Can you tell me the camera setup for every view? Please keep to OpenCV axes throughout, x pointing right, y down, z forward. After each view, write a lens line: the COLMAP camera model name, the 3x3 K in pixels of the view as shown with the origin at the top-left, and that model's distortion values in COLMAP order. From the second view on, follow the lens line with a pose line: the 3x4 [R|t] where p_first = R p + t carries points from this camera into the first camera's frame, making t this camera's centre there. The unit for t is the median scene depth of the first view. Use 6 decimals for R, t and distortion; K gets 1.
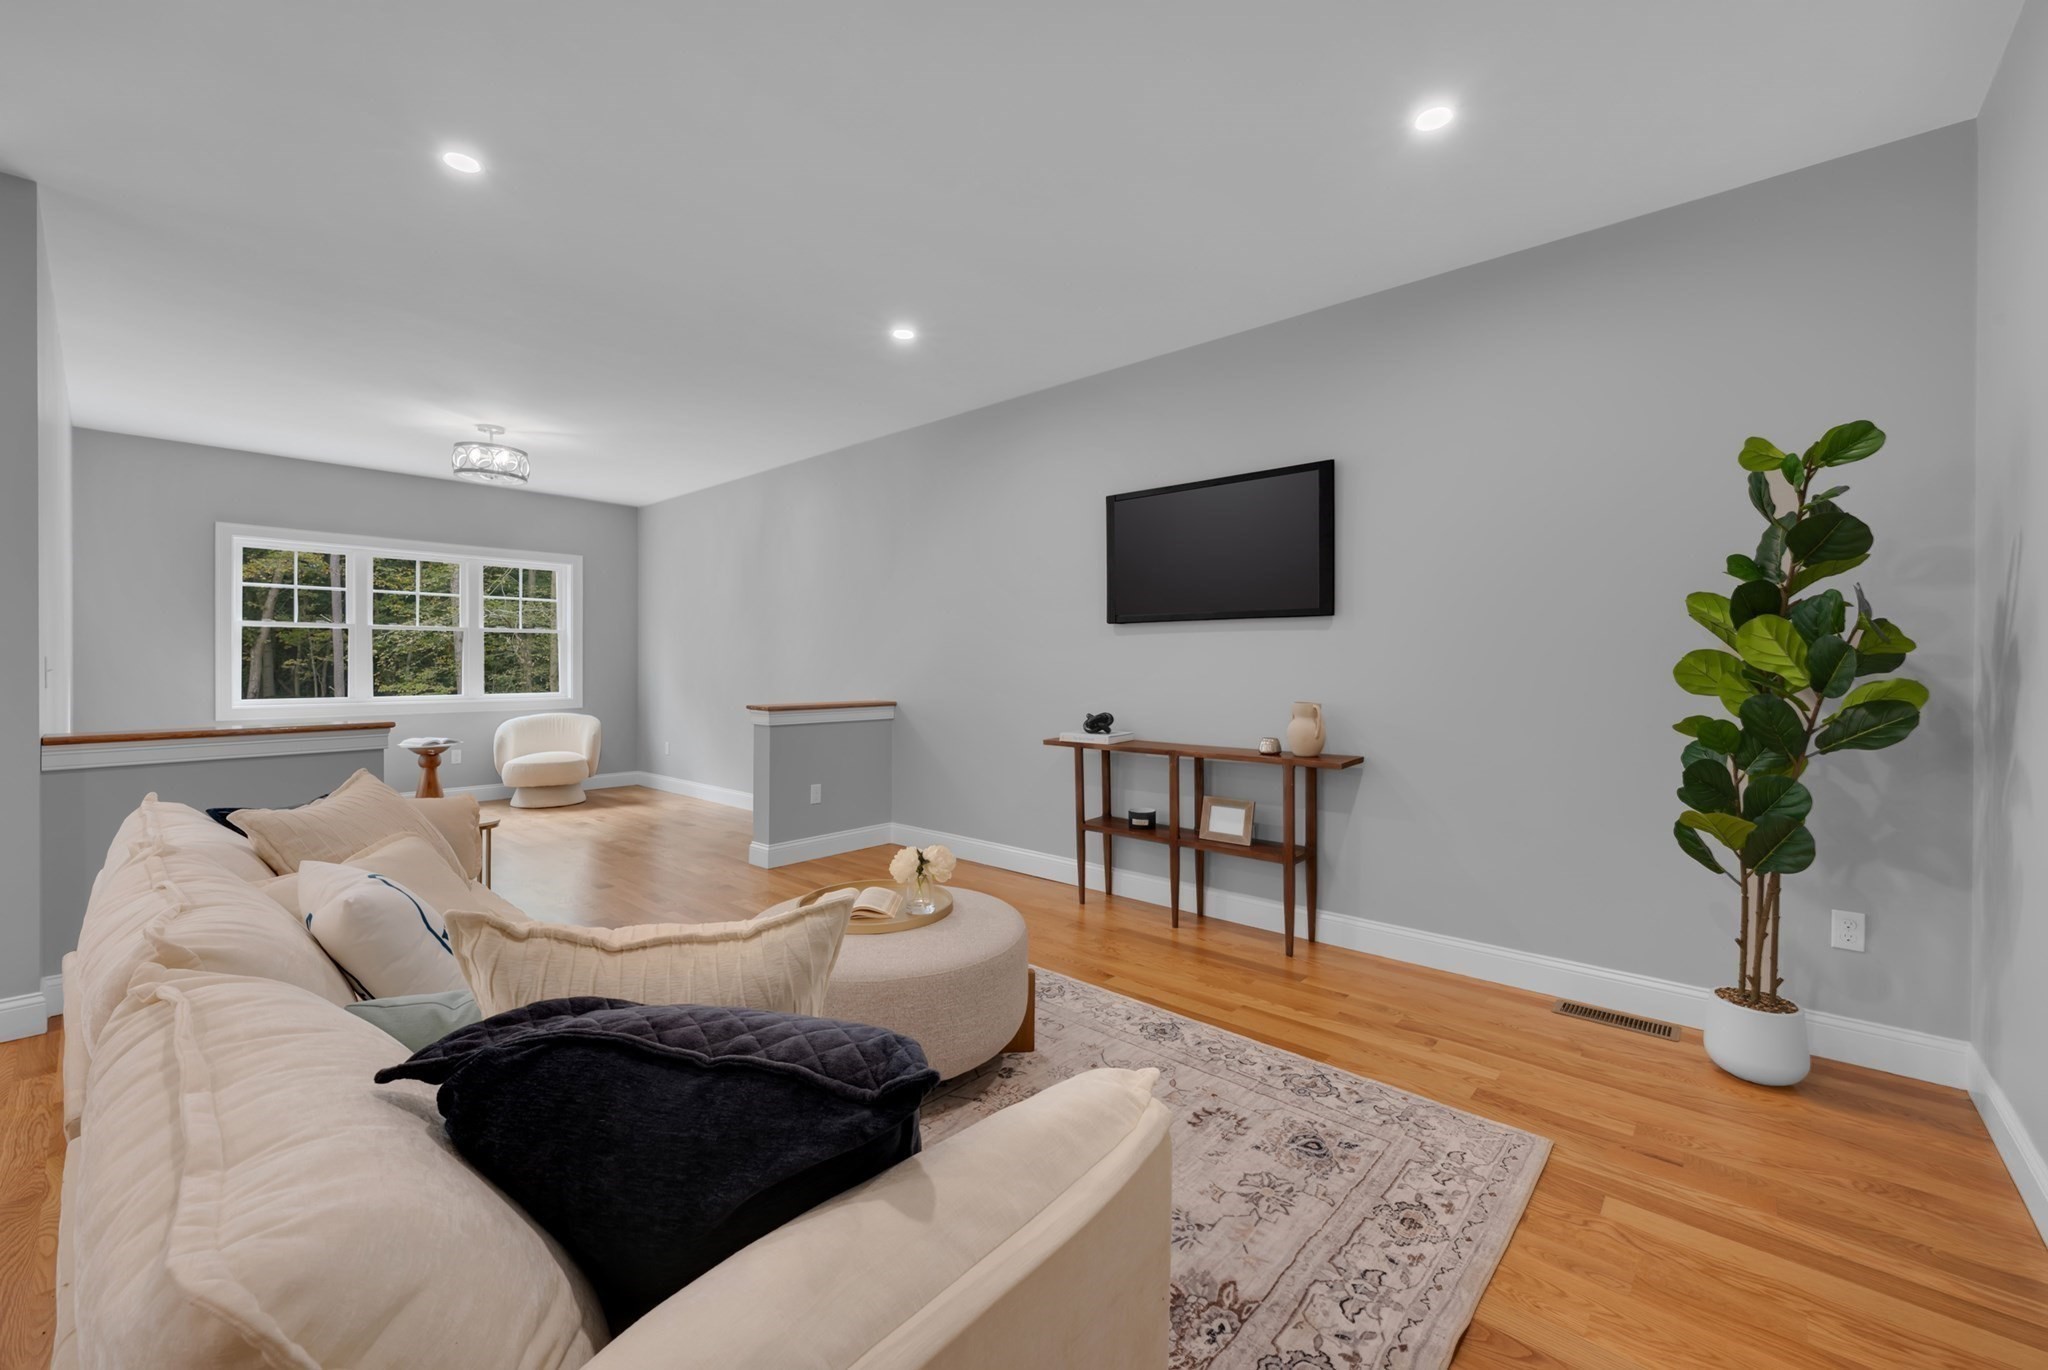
lens RADIAL K [[817.3, 0, 1032.6], [0, 817.3, 665.8], [0, 0, 1]] dist [0.001885, 0.000826]
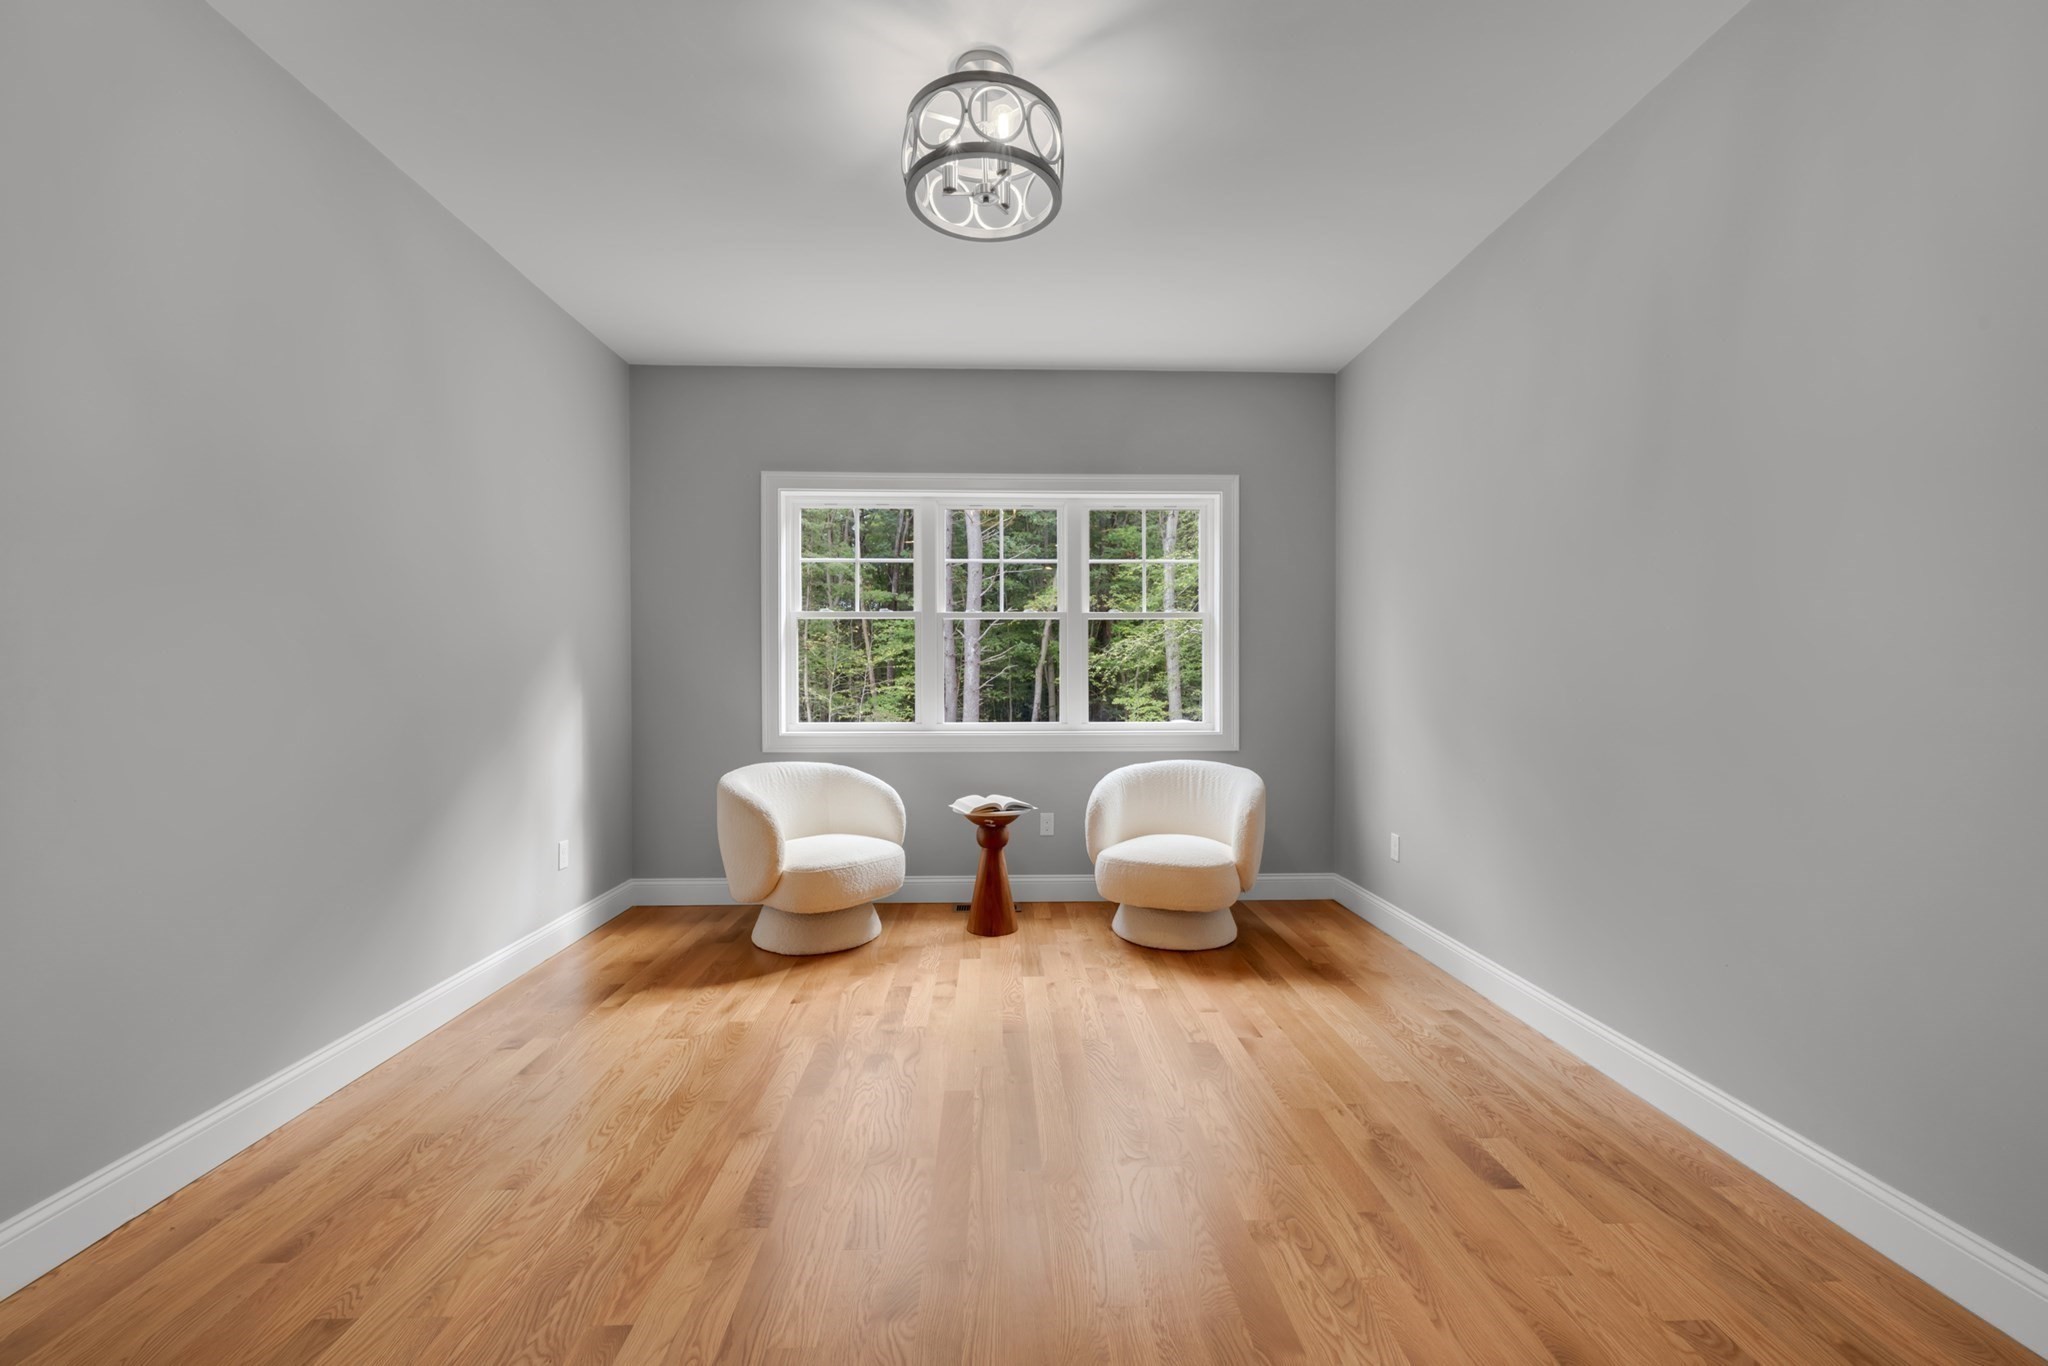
lens RADIAL K [[817.3, 0, 1024.1], [0, 817.3, 681.0], [0, 0, 1]] dist [0.001885, 0.000826]
pose [[0.686584, -0.001957, -0.727048, -0.358588], [0.000107, 0.999997, -0.002591, 0.007669], [0.727051, 0.001701, 0.686582, 0.744676]]
